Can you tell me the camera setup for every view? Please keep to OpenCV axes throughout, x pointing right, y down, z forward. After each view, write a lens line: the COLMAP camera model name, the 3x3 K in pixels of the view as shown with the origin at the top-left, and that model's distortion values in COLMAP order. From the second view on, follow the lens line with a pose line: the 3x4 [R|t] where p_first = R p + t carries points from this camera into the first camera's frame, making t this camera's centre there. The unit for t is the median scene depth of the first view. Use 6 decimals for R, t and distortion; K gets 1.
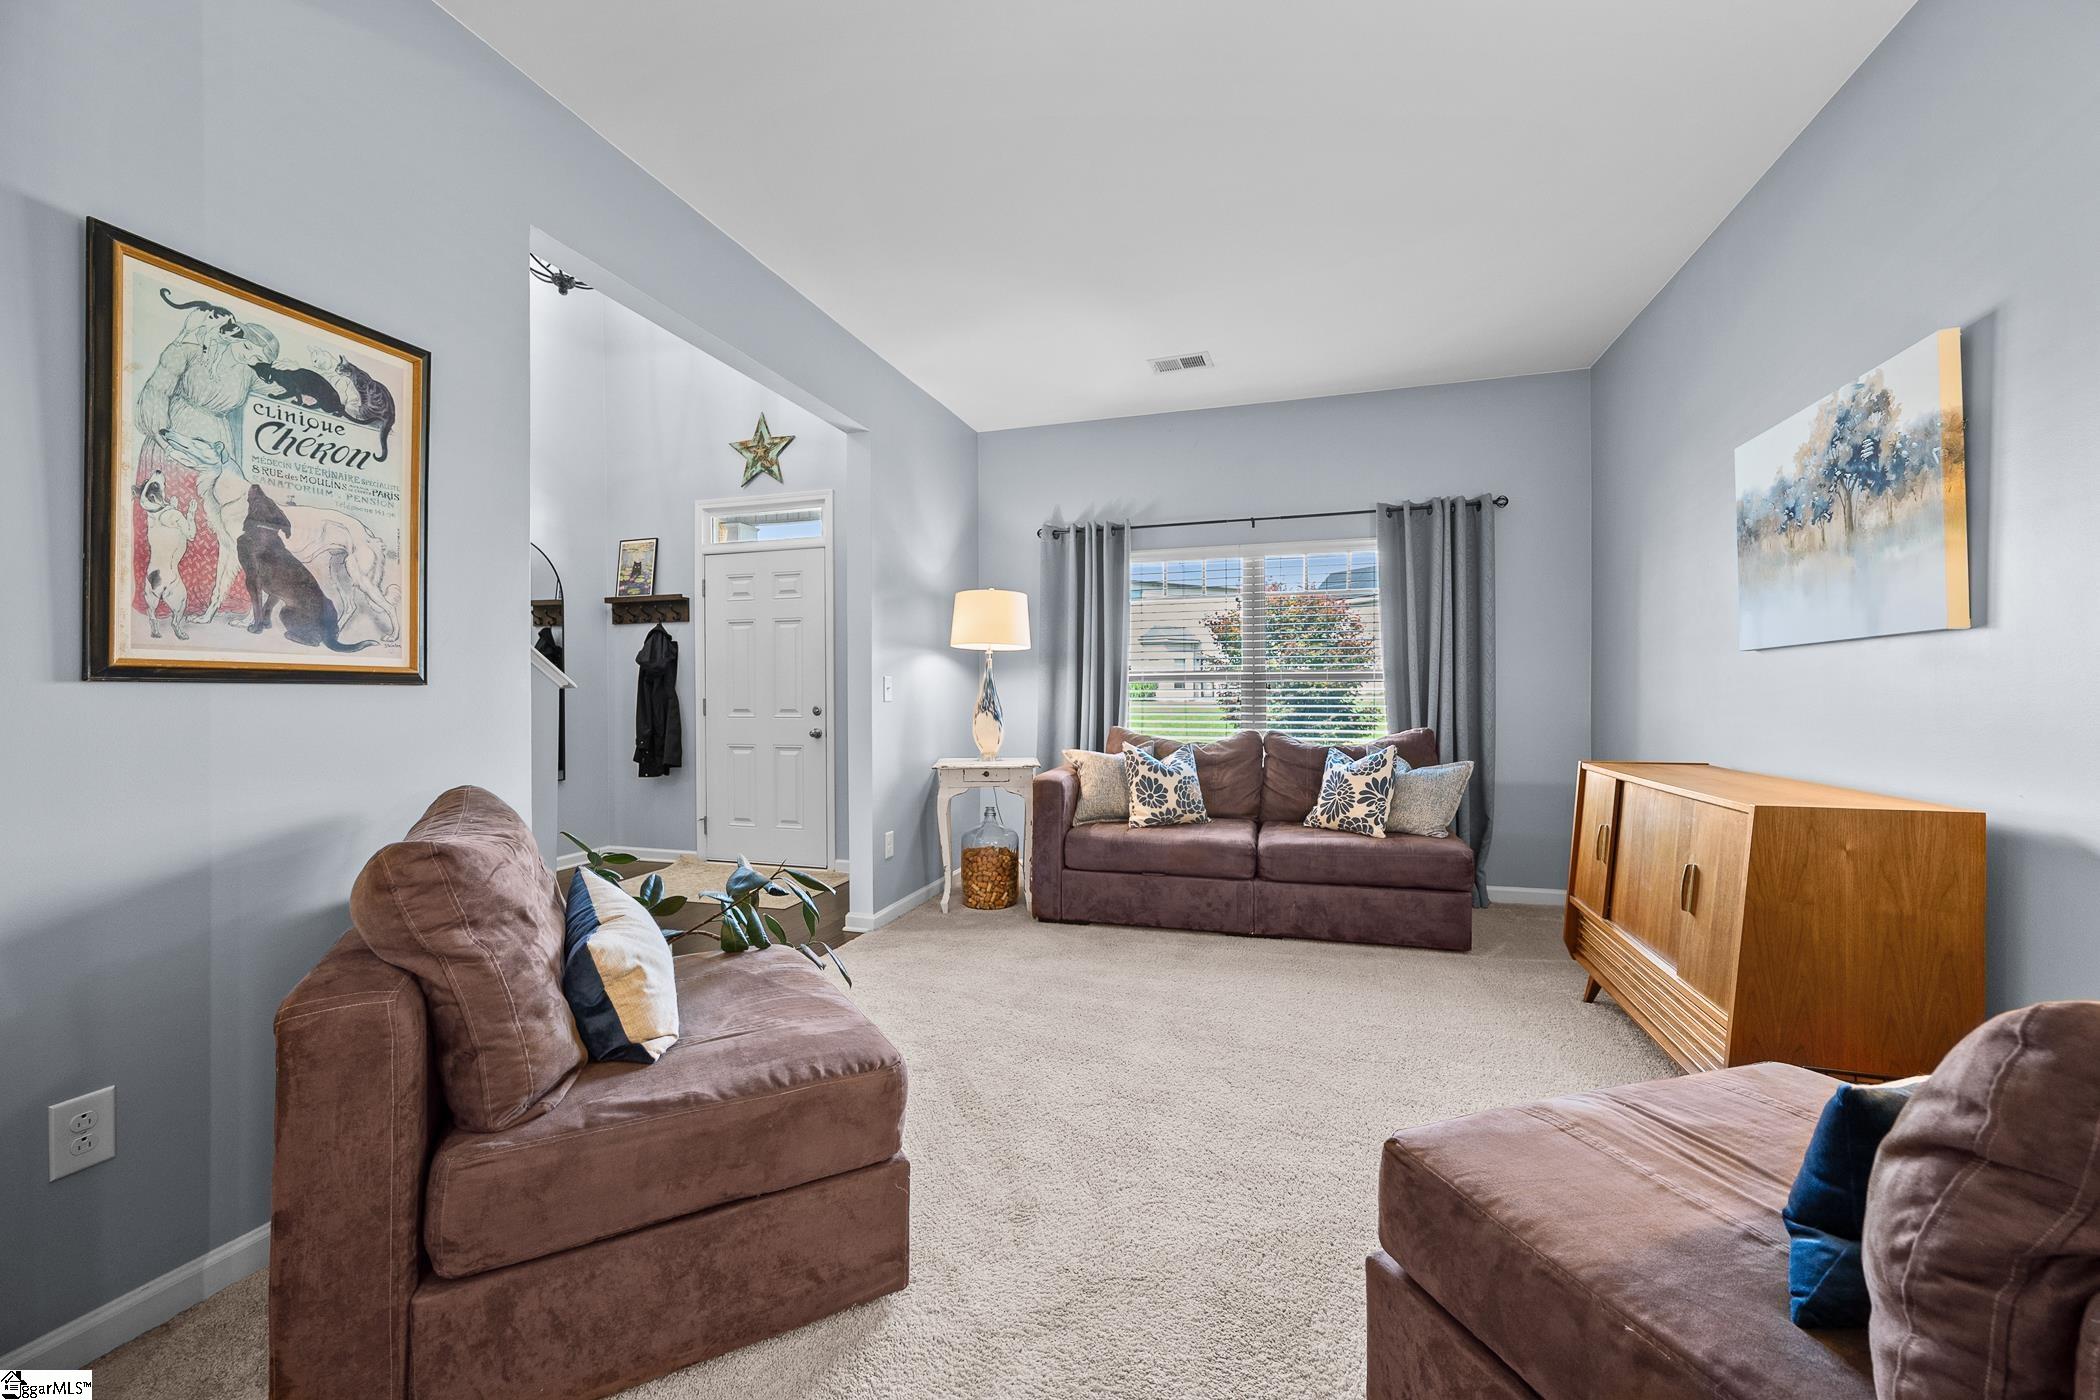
lens RADIAL K [[852.1, 0, 1027.4], [0, 852.1, 679.9], [0, 0, 1]] dist [0.000730, -0.001600]
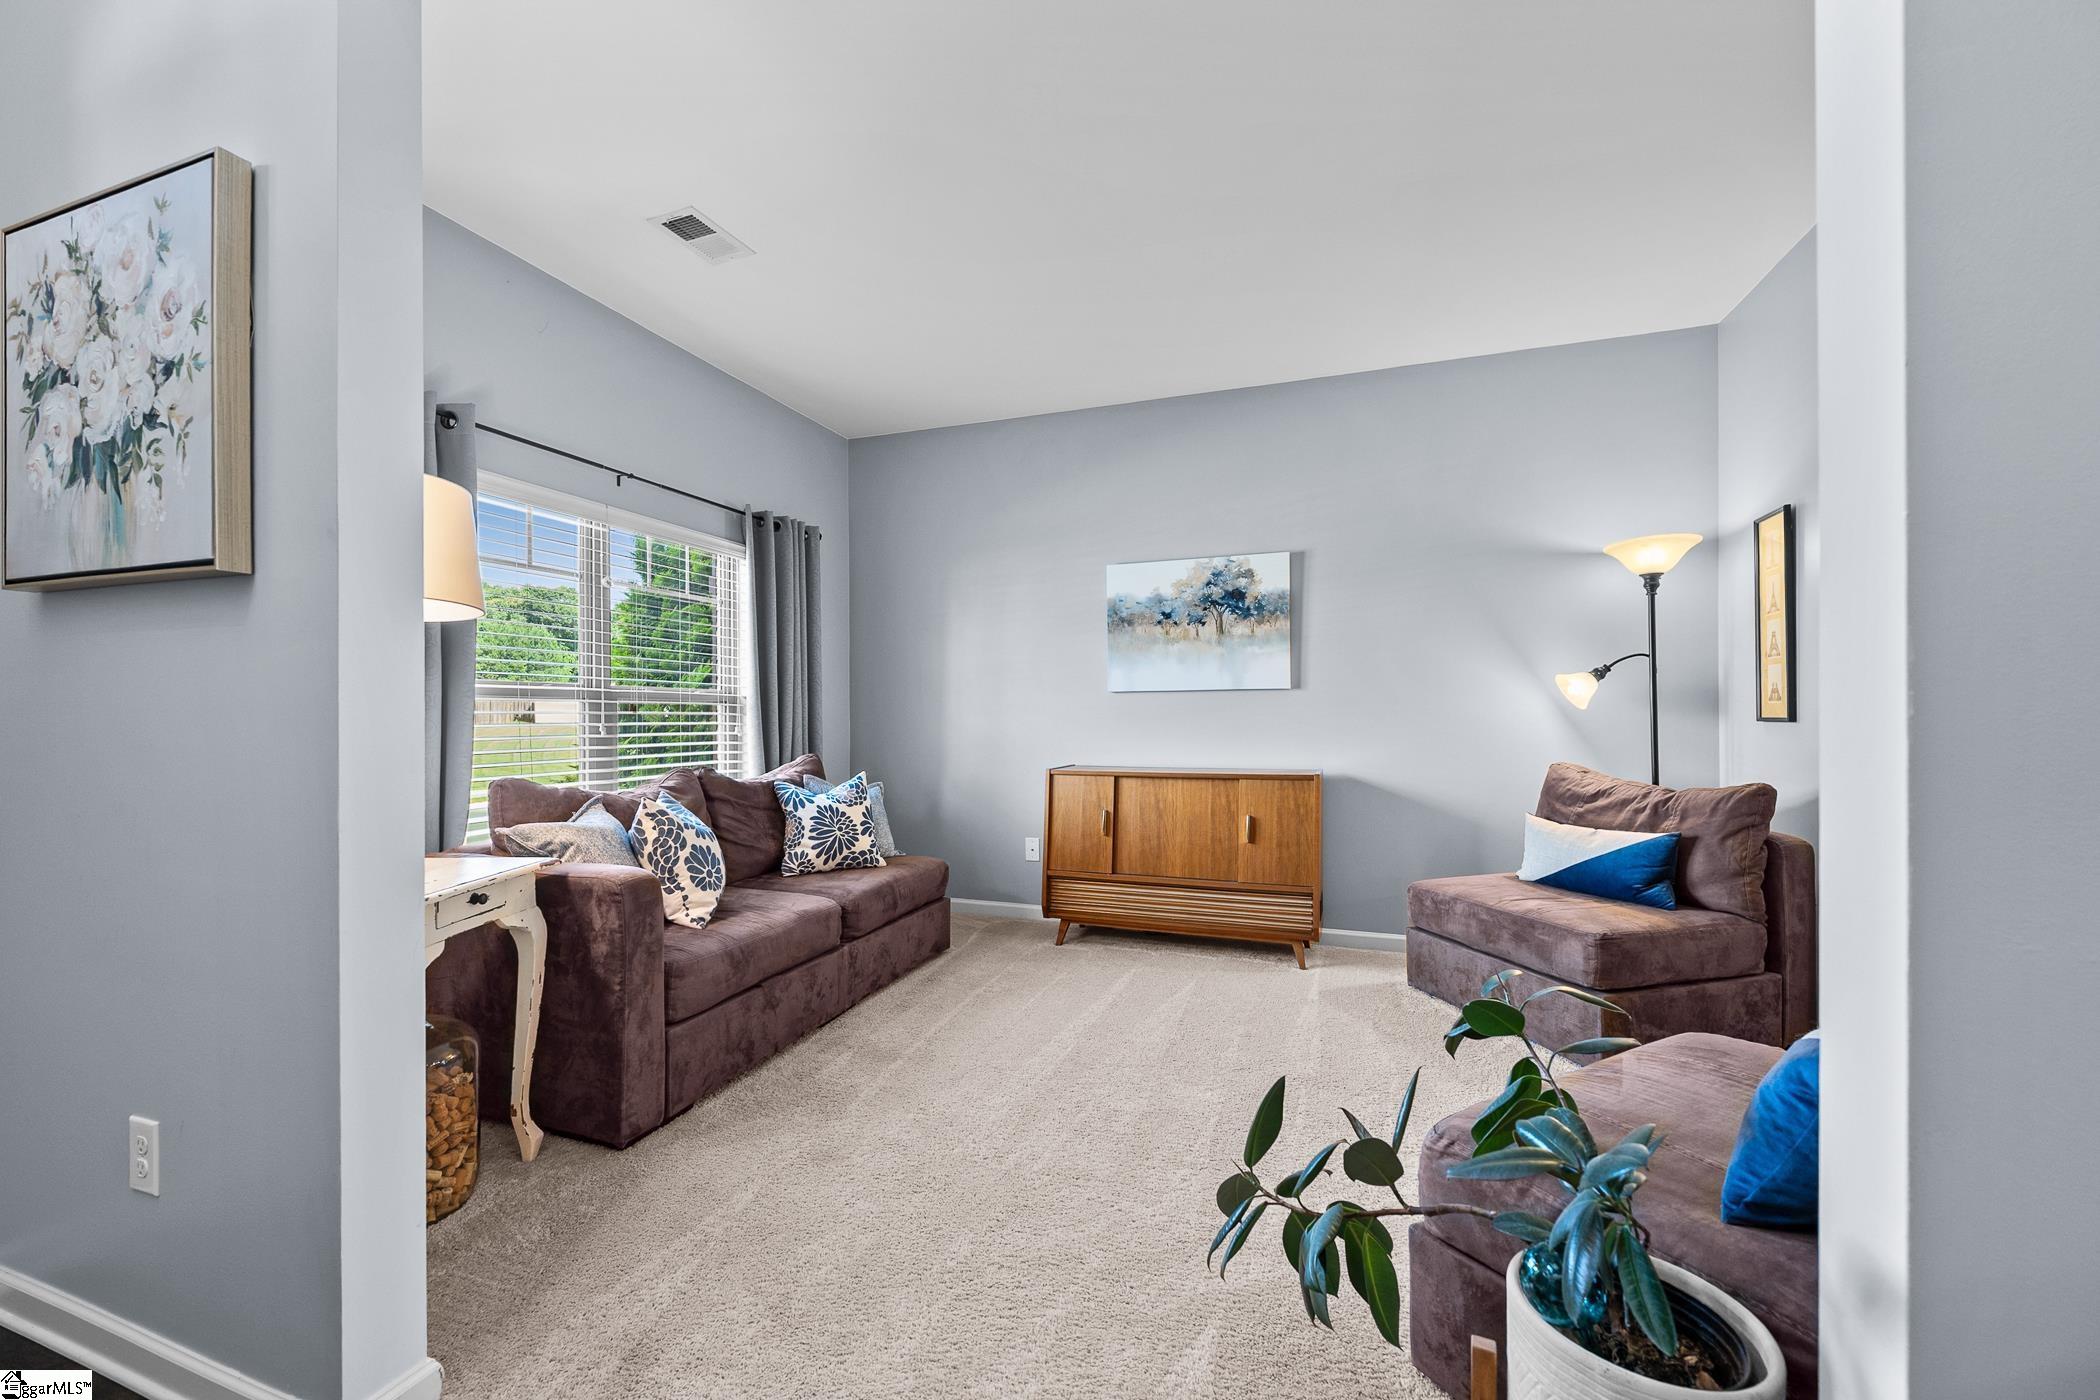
lens RADIAL K [[852.1, 0, 1050.4], [0, 852.1, 716.4], [0, 0, 1]] dist [0.000730, -0.001600]
pose [[0.003613, 0.004313, 0.999984, -0.547558], [-0.015473, 0.999871, -0.004257, 0.014674], [-0.999874, -0.015457, 0.003679, 0.787008]]
